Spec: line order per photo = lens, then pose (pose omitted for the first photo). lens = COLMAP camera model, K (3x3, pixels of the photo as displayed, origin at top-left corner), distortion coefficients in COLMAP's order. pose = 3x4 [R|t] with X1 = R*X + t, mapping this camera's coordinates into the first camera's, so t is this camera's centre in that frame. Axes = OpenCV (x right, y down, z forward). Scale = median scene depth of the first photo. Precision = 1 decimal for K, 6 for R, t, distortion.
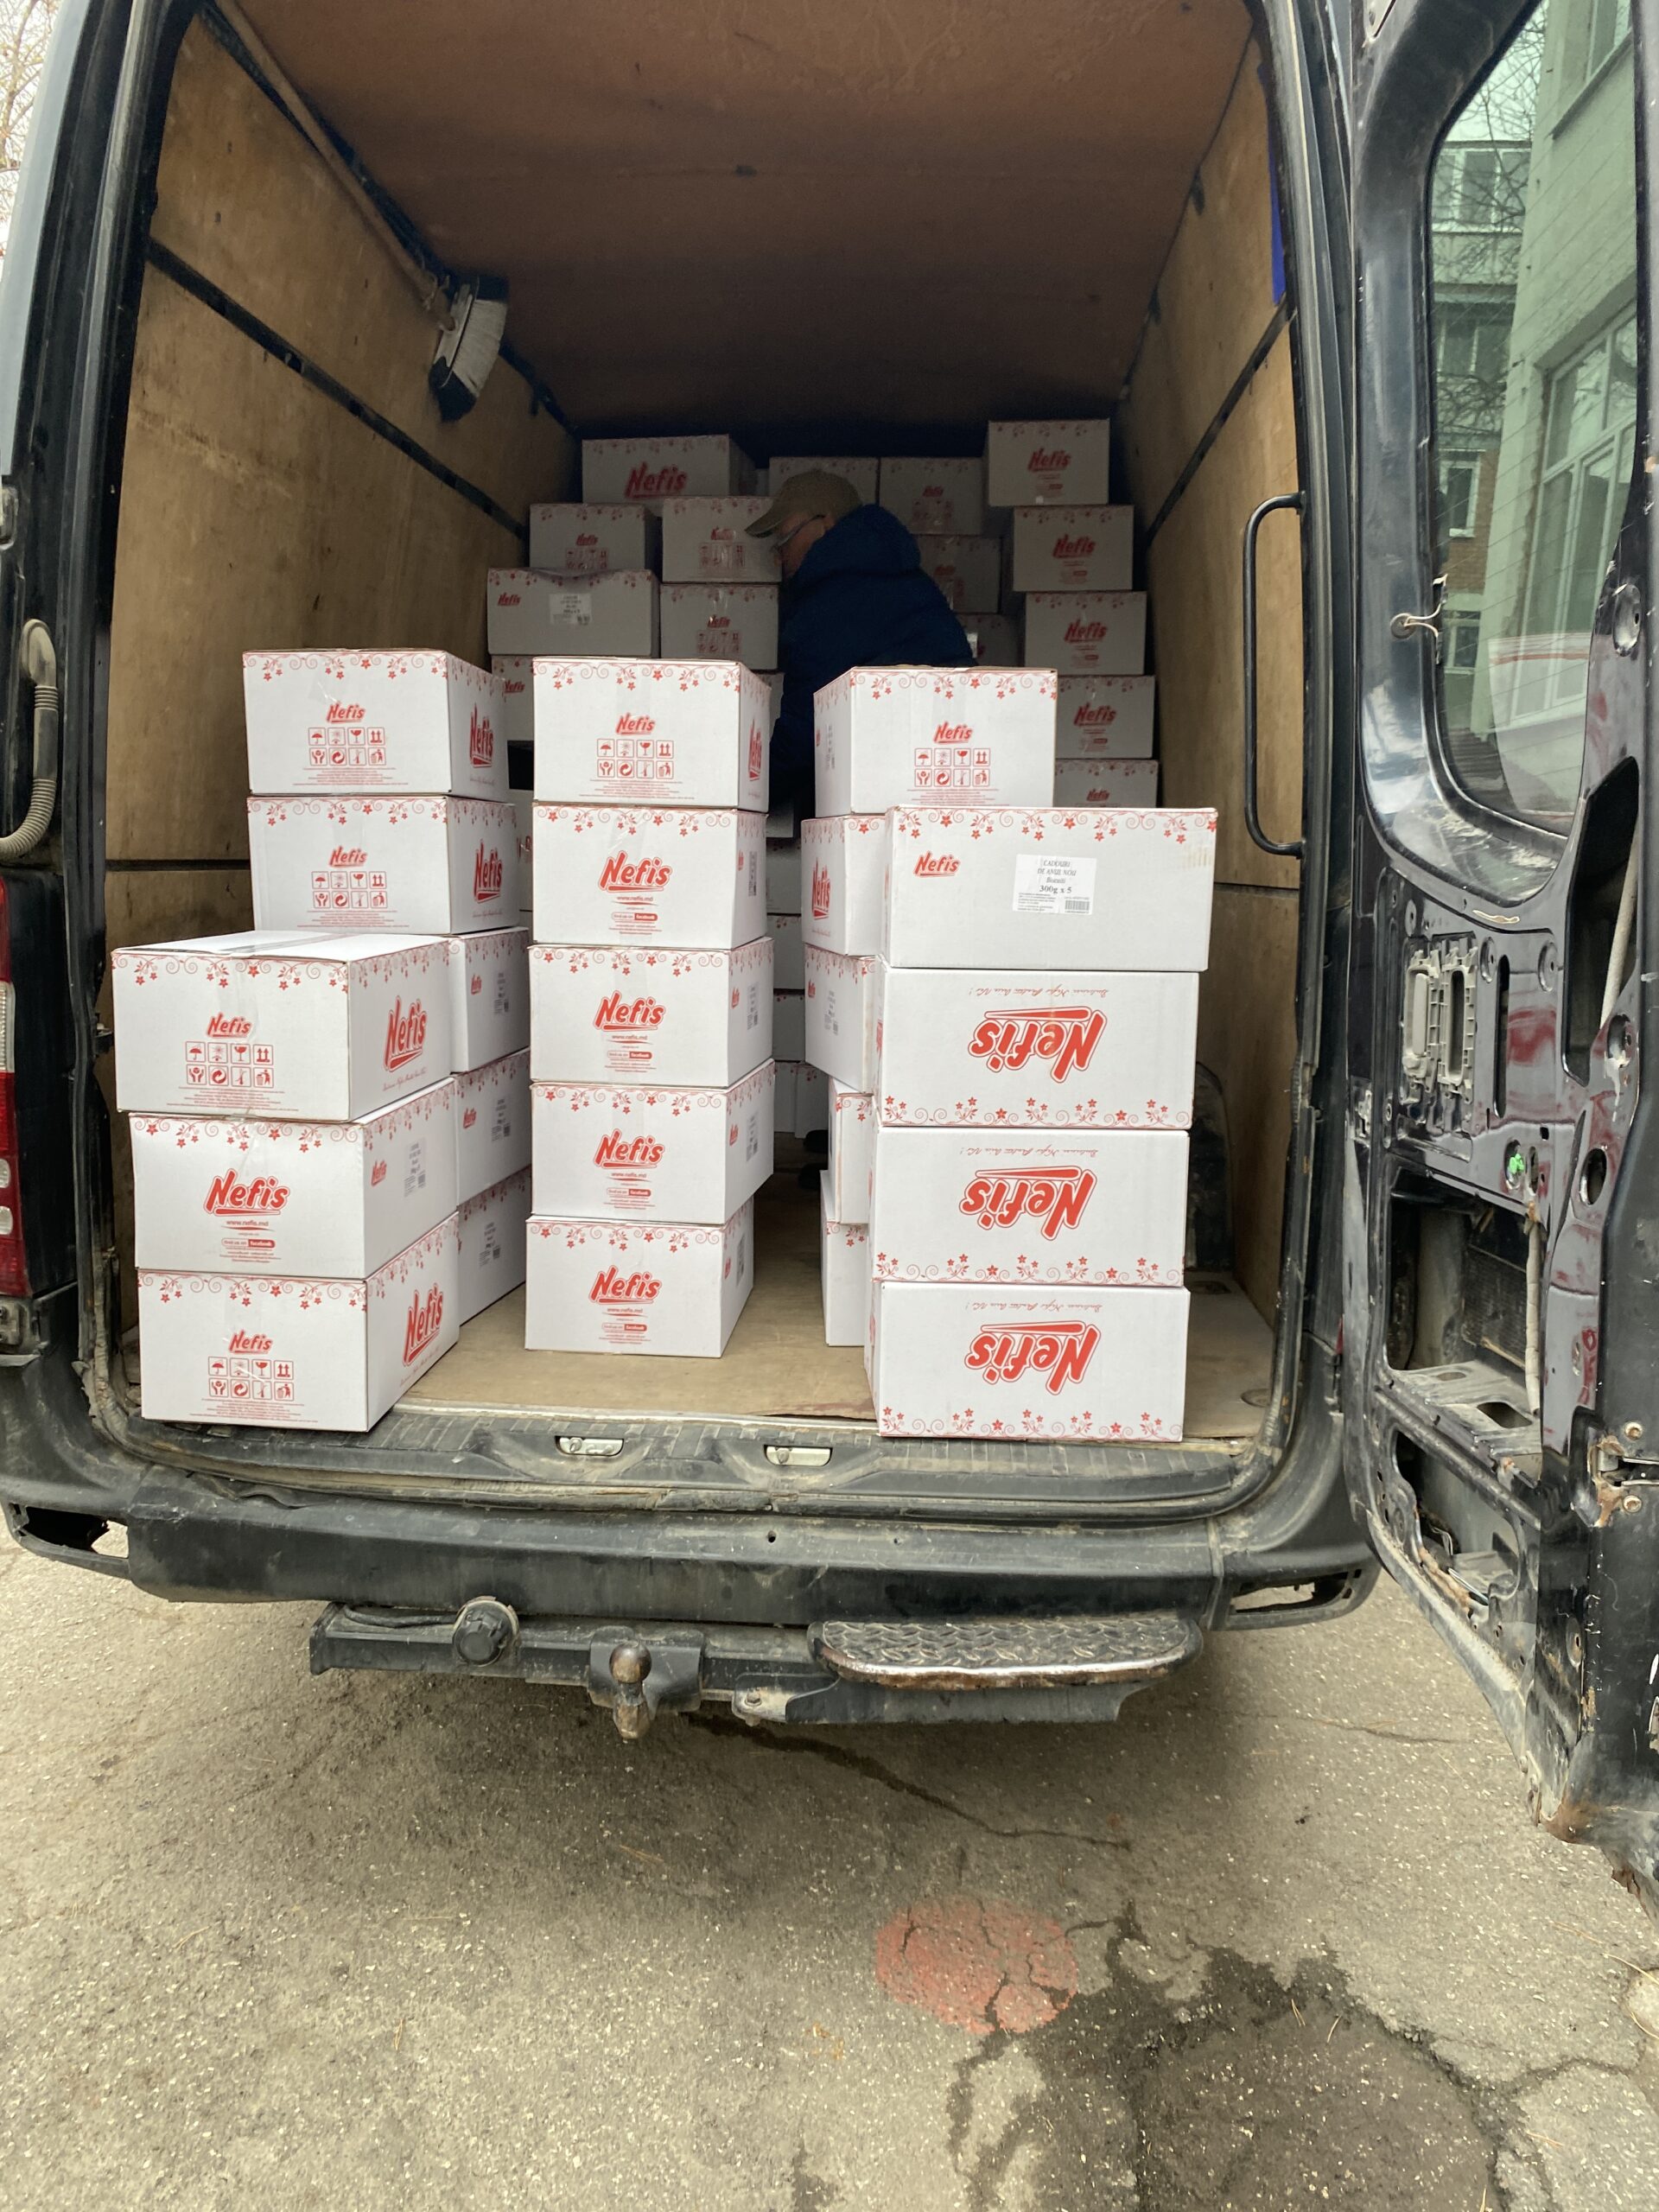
lens RADIAL K [[1706.9, 0, 843.5], [0, 1706.9, 1101.8], [0, 0, 1]] dist [0.017618, -0.006617]
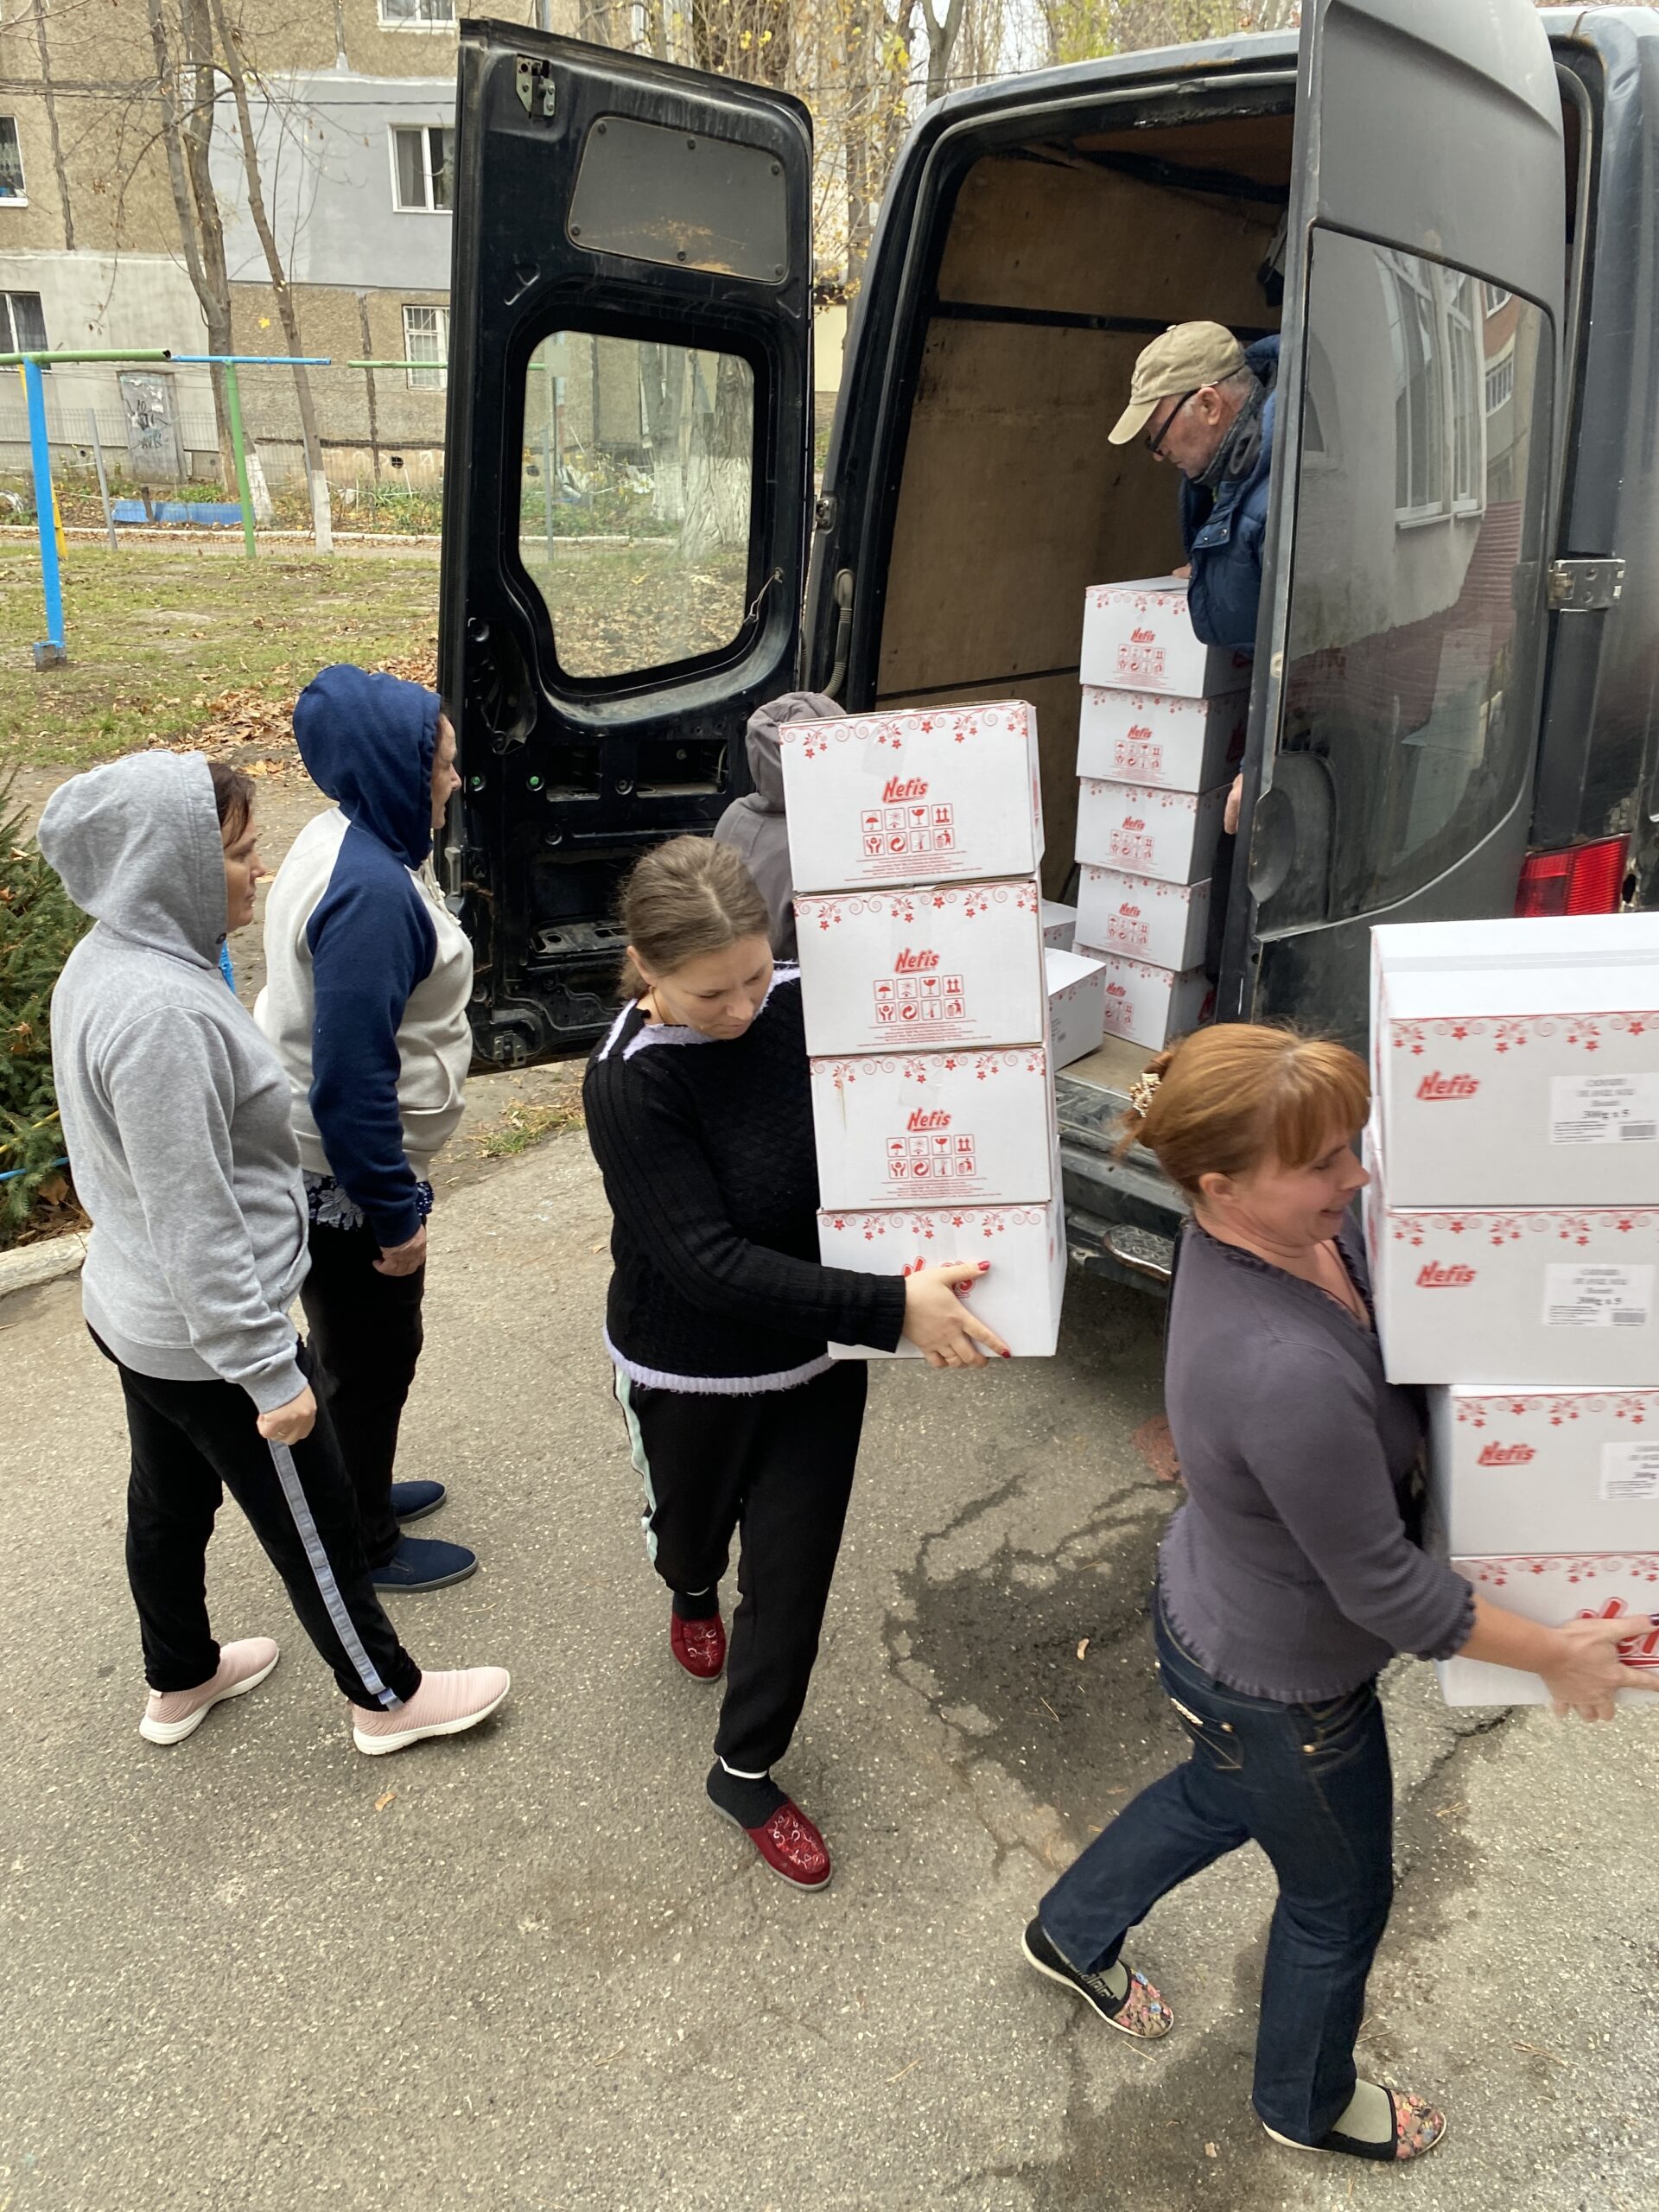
lens RADIAL K [[1706.9, 0, 837.8], [0, 1706.9, 1134.4], [0, 0, 1]] dist [0.017618, -0.006617]
pose [[0.745778, 0.263662, -0.611799, 0.756588], [-0.102840, 0.952904, 0.285303, -0.224791], [0.658209, -0.149855, 0.737770, -0.400164]]
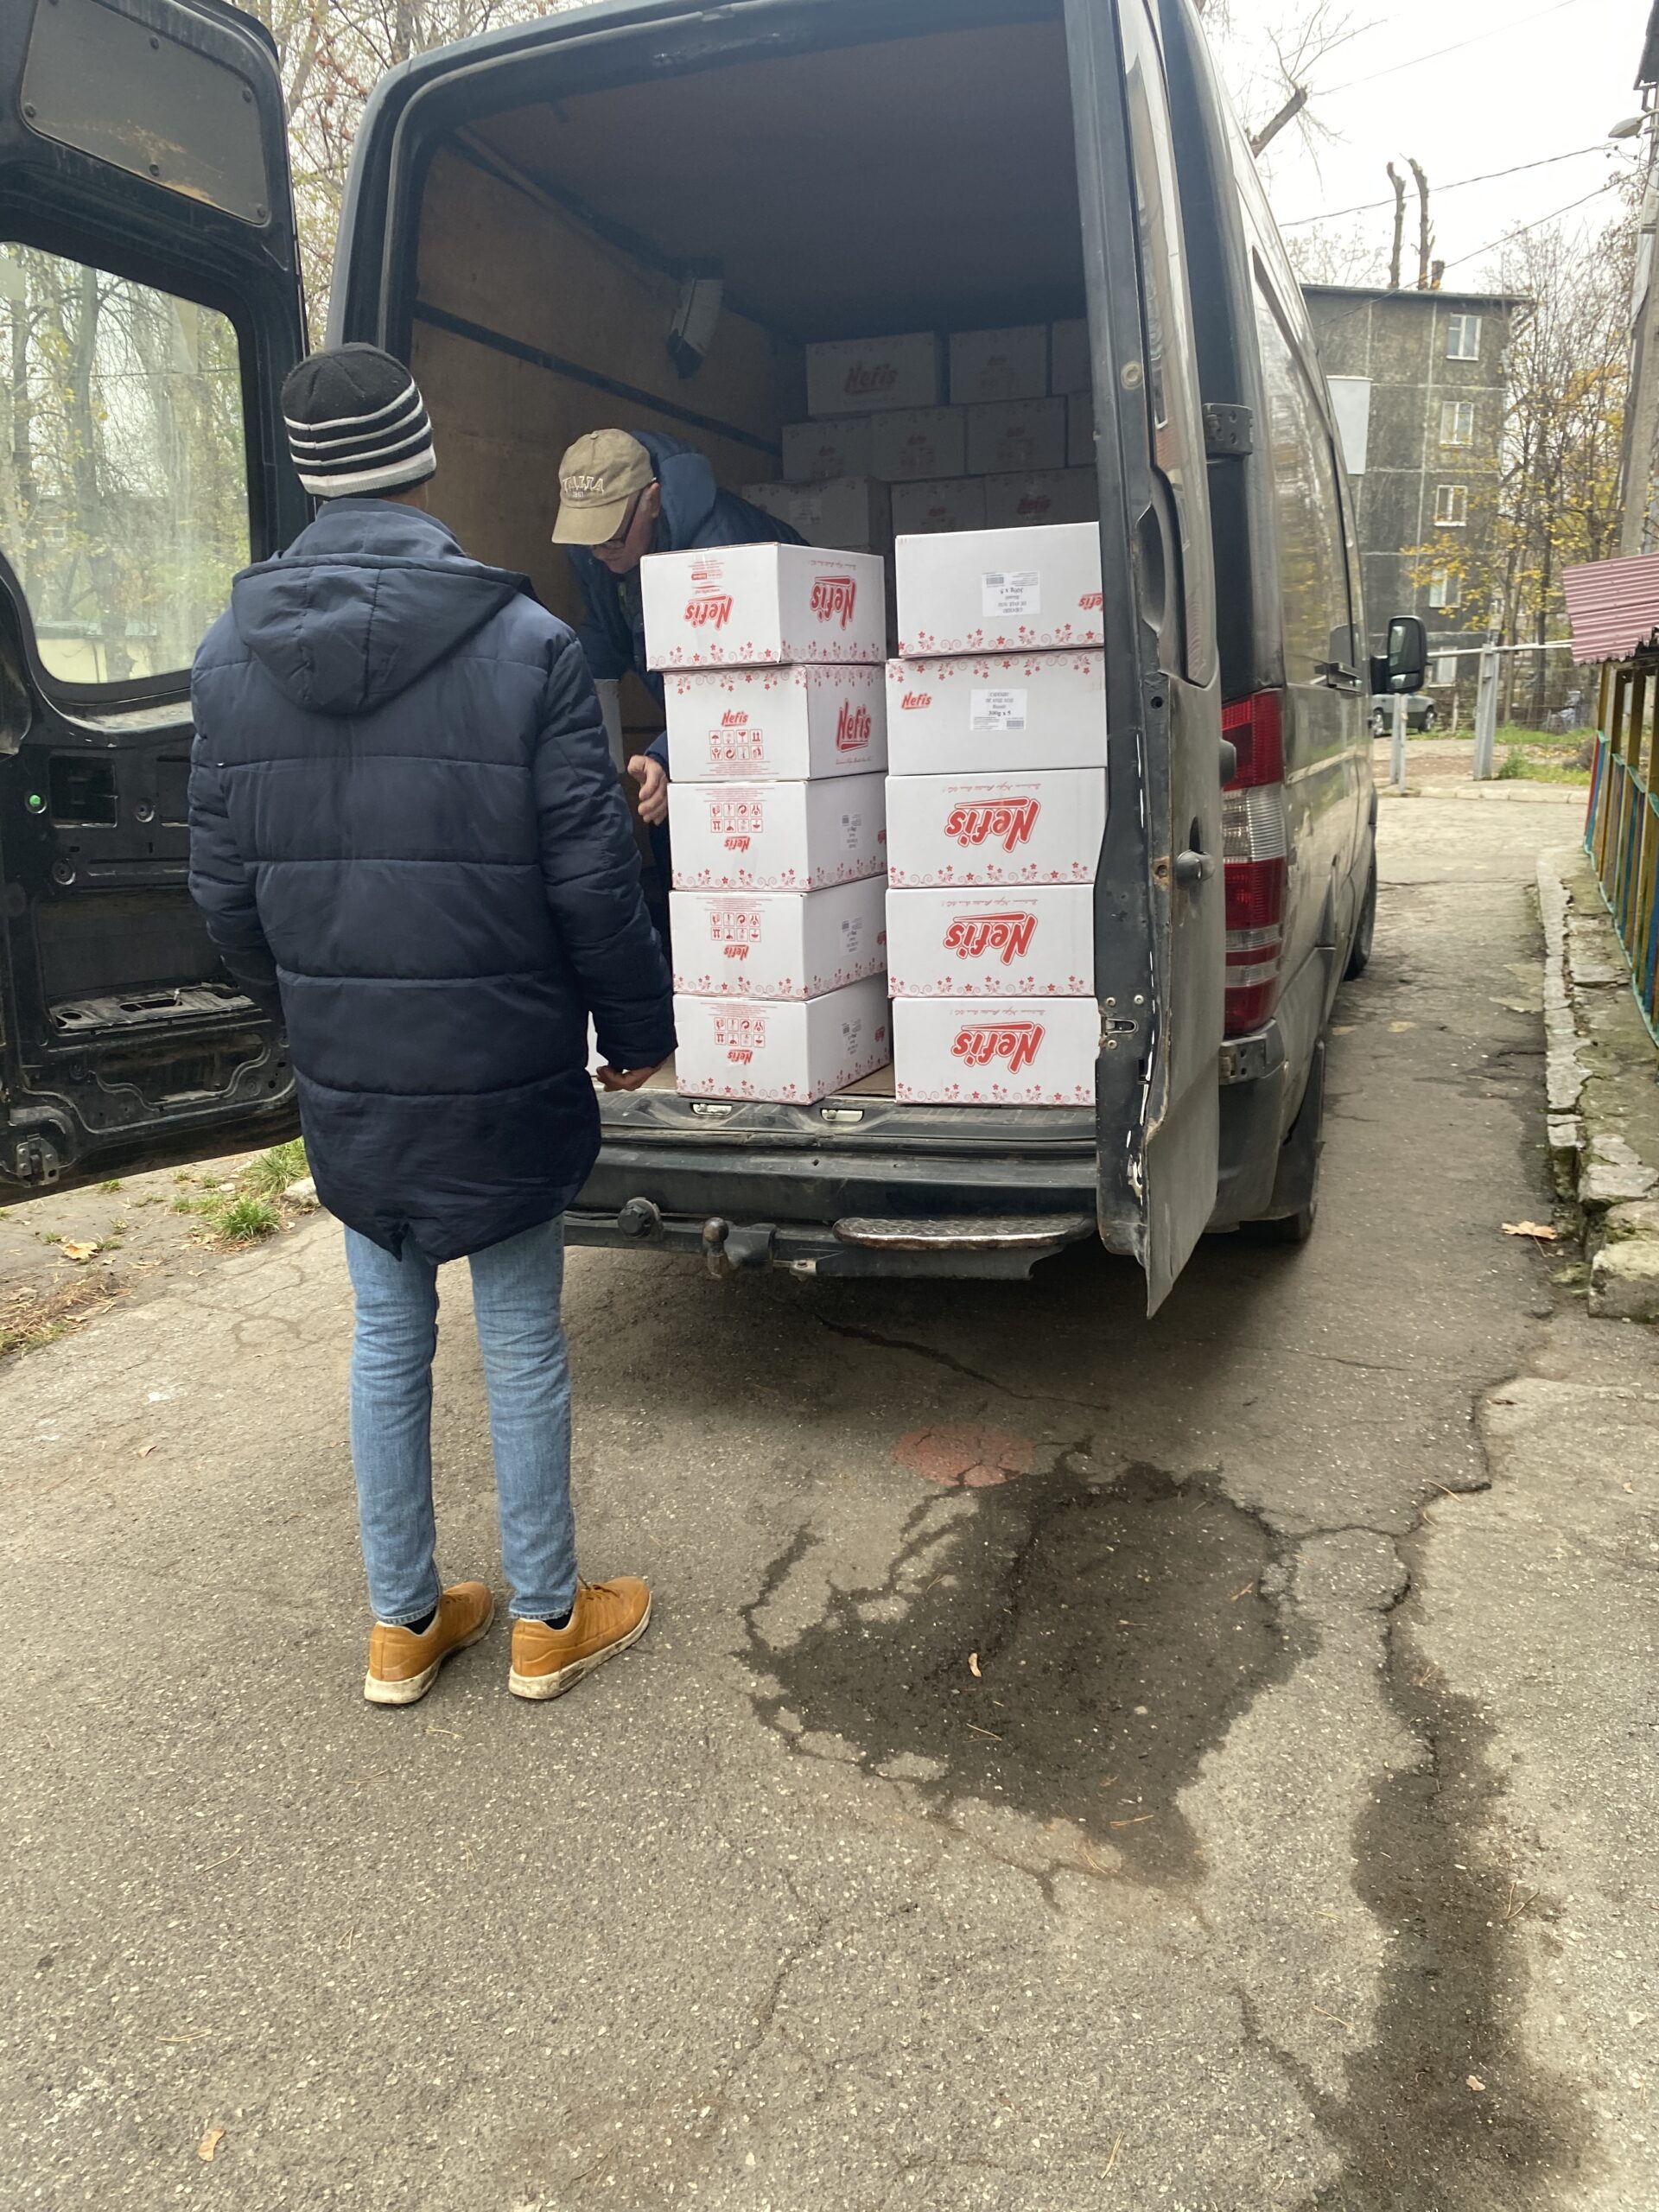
lens RADIAL K [[1706.9, 0, 855.6], [0, 1706.9, 1116.7], [0, 0, 1]] dist [0.017618, -0.006617]
pose [[0.965784, 0.002892, -0.259332, 0.373406], [0.019400, 0.996331, 0.083361, 0.088260], [0.258622, -0.085540, 0.962184, -0.423662]]
